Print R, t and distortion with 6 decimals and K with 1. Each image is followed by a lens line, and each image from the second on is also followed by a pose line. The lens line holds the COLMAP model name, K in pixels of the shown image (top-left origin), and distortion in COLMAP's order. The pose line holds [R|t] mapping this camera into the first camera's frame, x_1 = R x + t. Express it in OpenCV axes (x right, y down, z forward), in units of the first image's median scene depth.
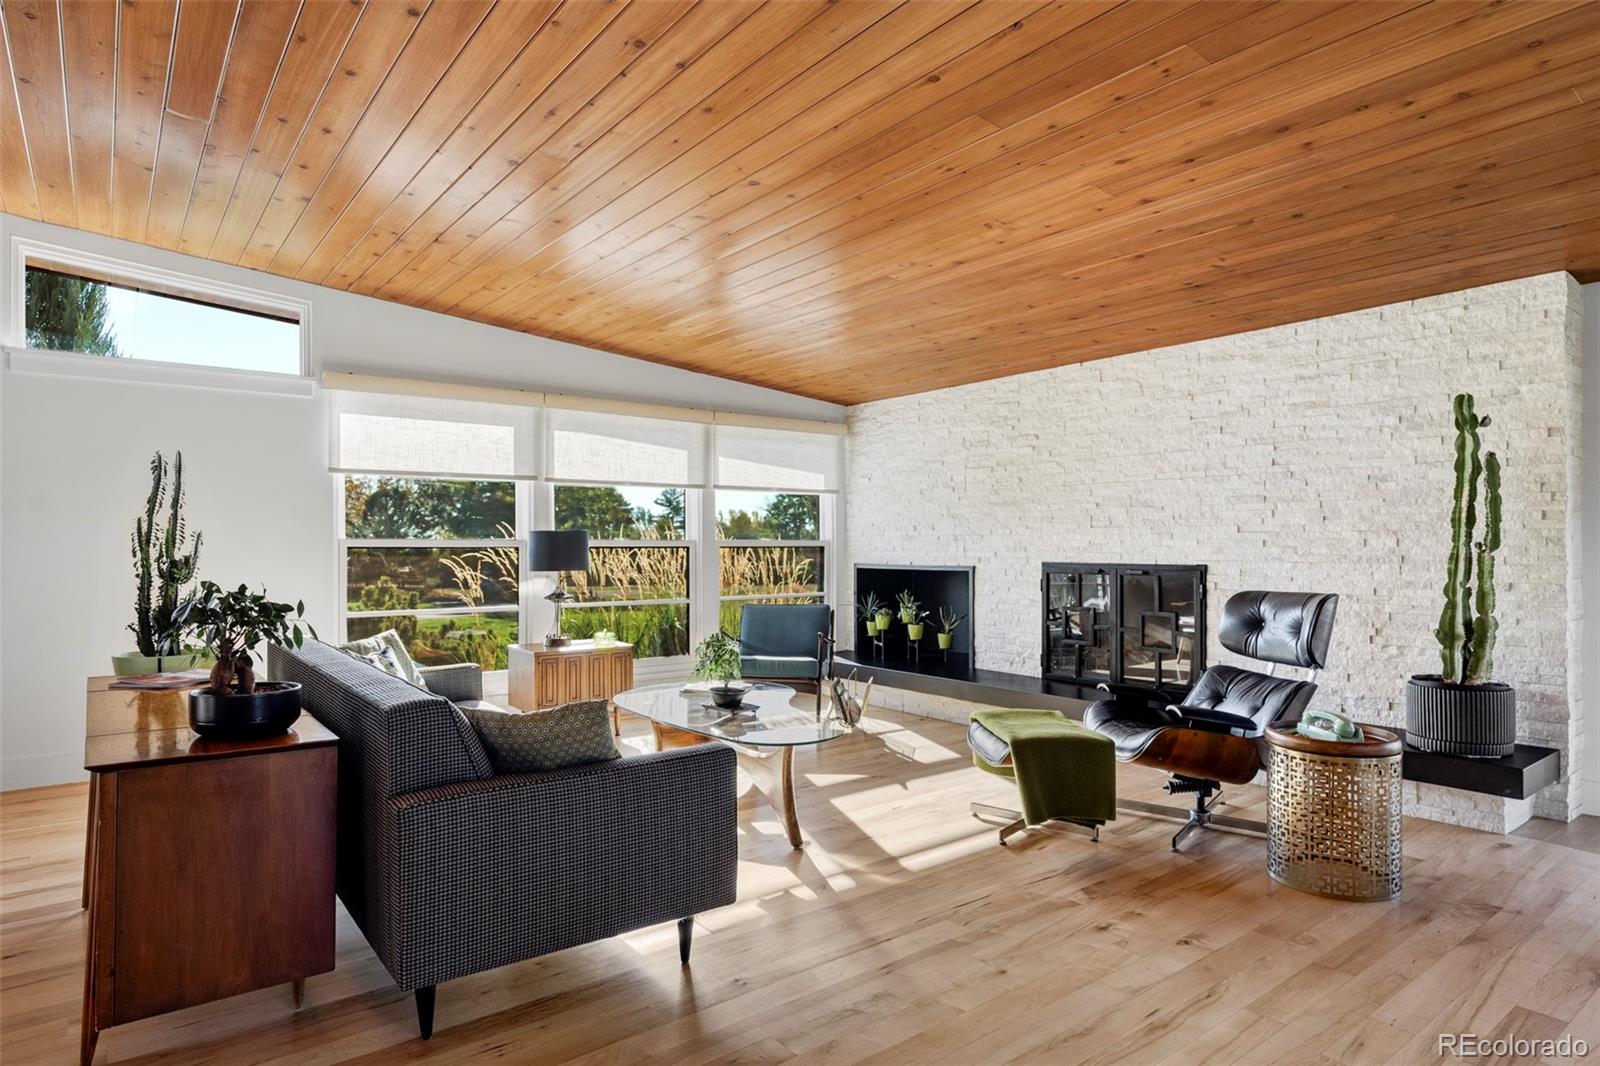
lens RADIAL K [[901.9, 0, 798.1], [0, 901.9, 539.5], [0, 0, 1]] dist [-0.008573, 0.003666]
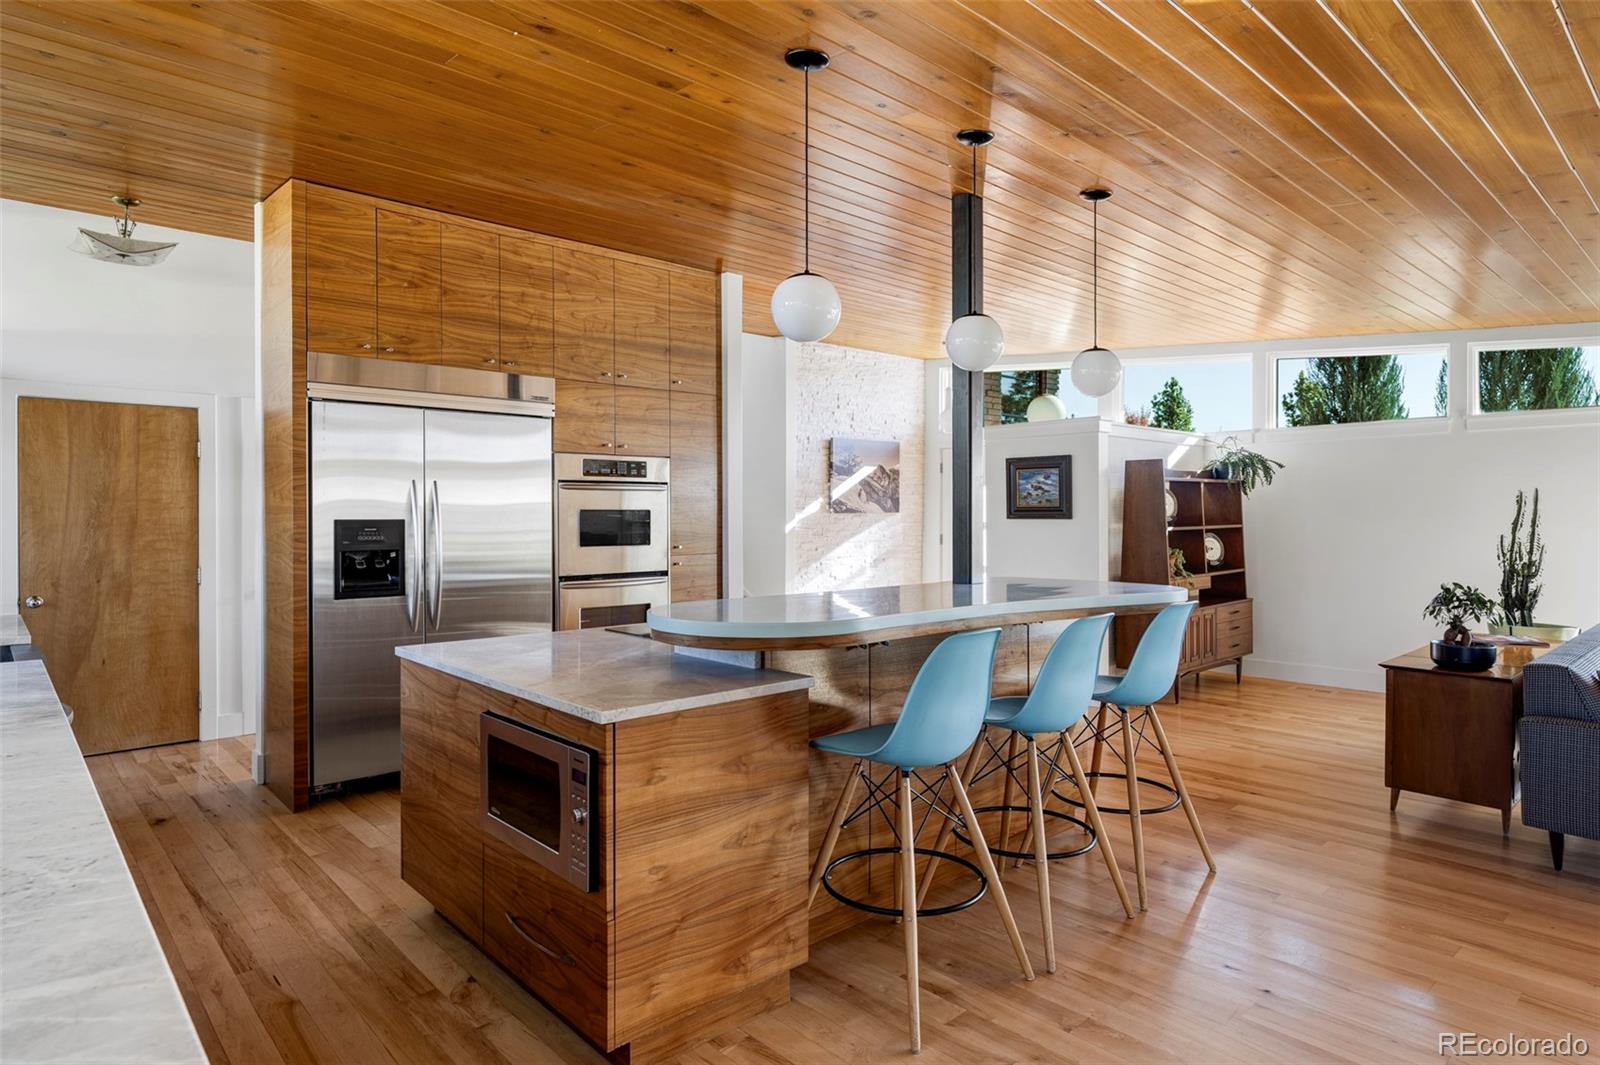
lens RADIAL K [[877.3, 0, 799.3], [0, 877.3, 509.6], [0, 0, 1]] dist [-0.004861, 0.004004]
pose [[0.045665, -0.007198, -0.998931, 0.535771], [0.012742, 0.999897, -0.006622, -0.053086], [0.998876, -0.012426, 0.045752, -0.215807]]
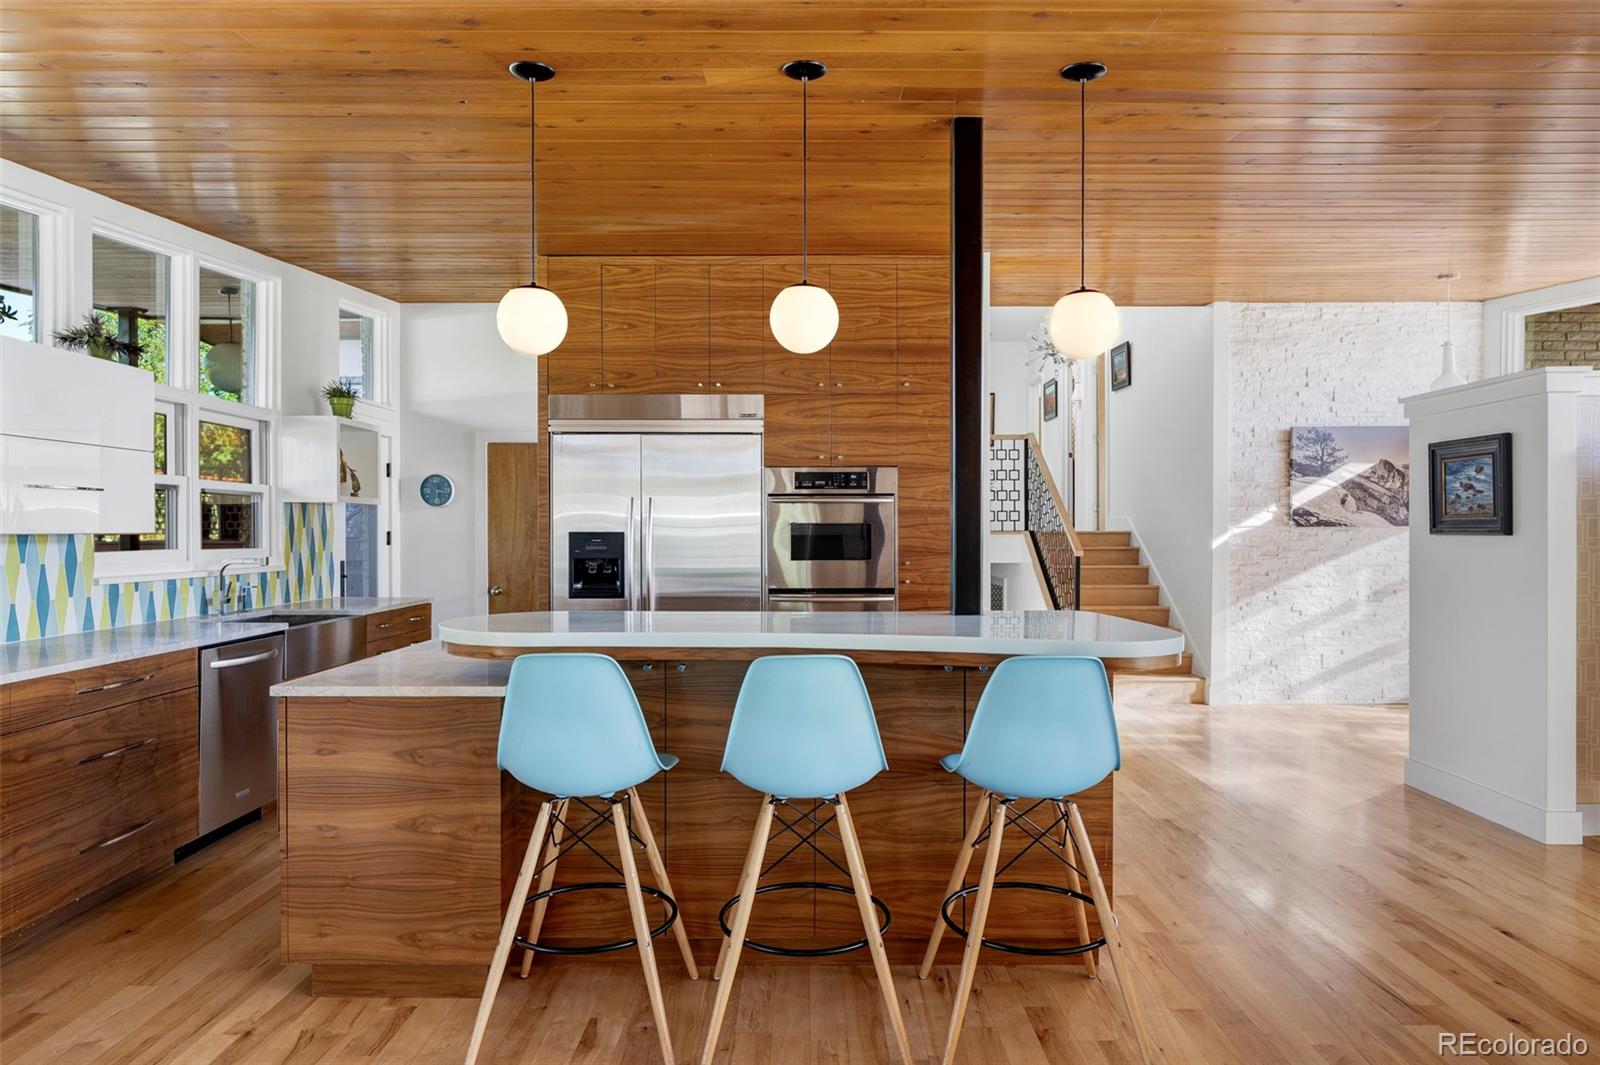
lens RADIAL K [[954.4, 0, 810.5], [0, 954.4, 528.8], [0, 0, 1]] dist [-0.008904, -0.001095]
pose [[-0.633042, -0.002317, -0.774114, 0.331251], [0.008003, 0.999923, -0.009536, -0.044742], [0.774076, -0.012232, -0.632975, 0.348960]]
